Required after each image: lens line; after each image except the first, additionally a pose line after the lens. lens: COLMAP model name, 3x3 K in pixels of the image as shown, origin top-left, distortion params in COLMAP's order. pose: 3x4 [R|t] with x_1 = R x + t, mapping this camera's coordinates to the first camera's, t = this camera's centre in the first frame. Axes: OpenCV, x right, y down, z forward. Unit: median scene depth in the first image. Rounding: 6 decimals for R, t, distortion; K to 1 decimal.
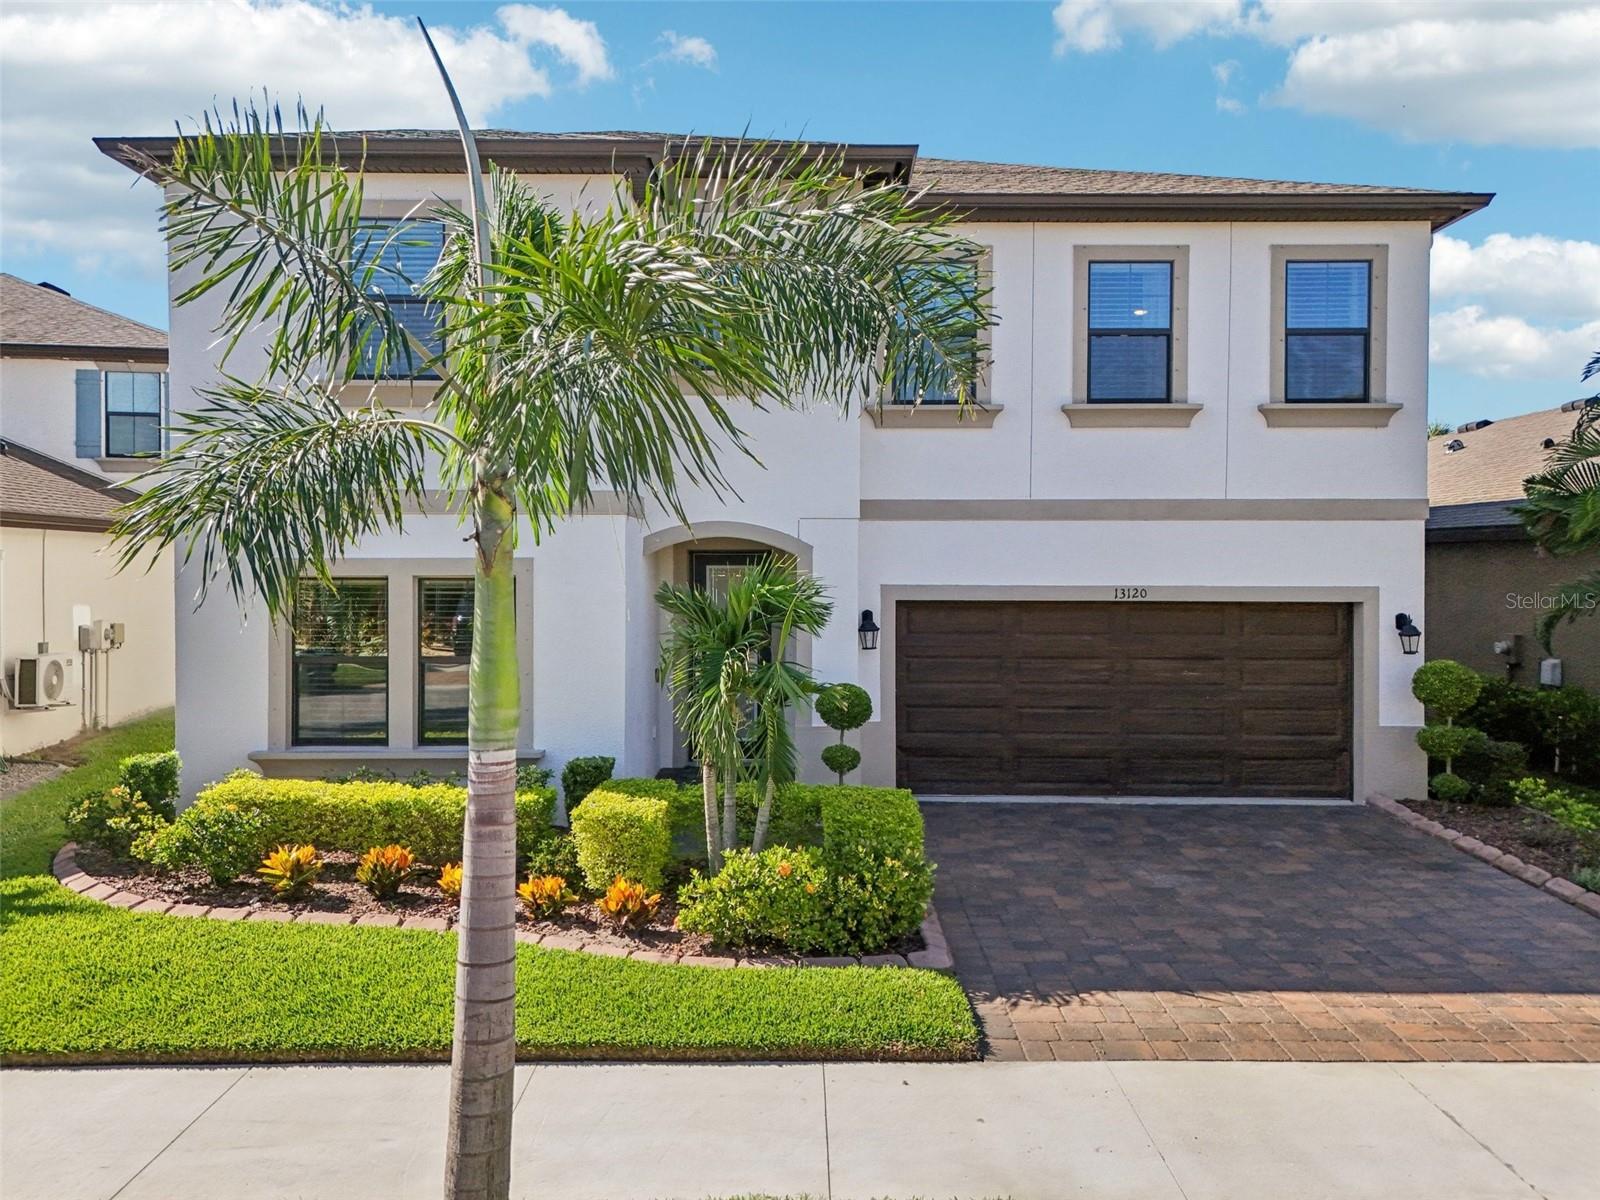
lens RADIAL K [[1192.6, 0, 791.2], [0, 1192.6, 597.6], [0, 0, 1]] dist [0.051722, -0.050502]
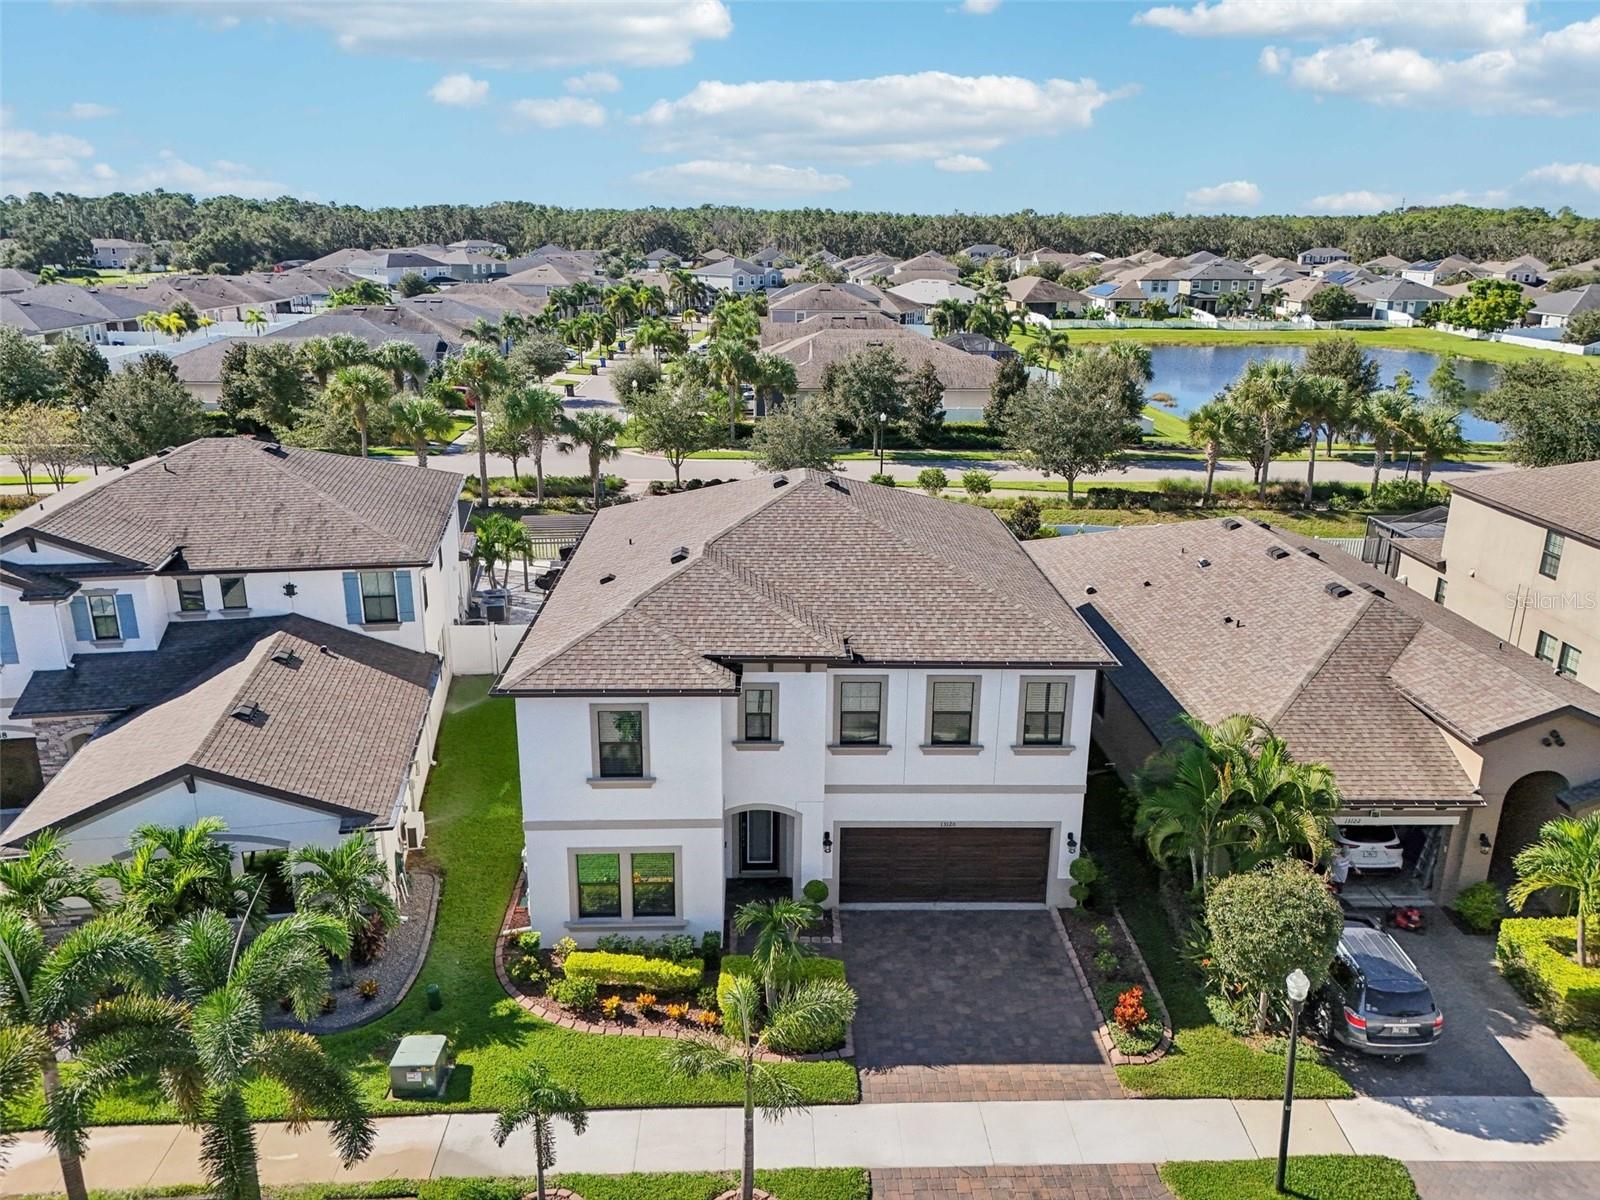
lens RADIAL K [[1192.6, 0, 794.1], [0, 1192.6, 596.7], [0, 0, 1]] dist [0.051722, -0.050502]
pose [[0.999319, -0.002573, 0.036815, -0.082174], [-0.007516, 0.962470, 0.271285, -1.094027], [-0.036131, -0.271376, 0.961795, -1.065233]]
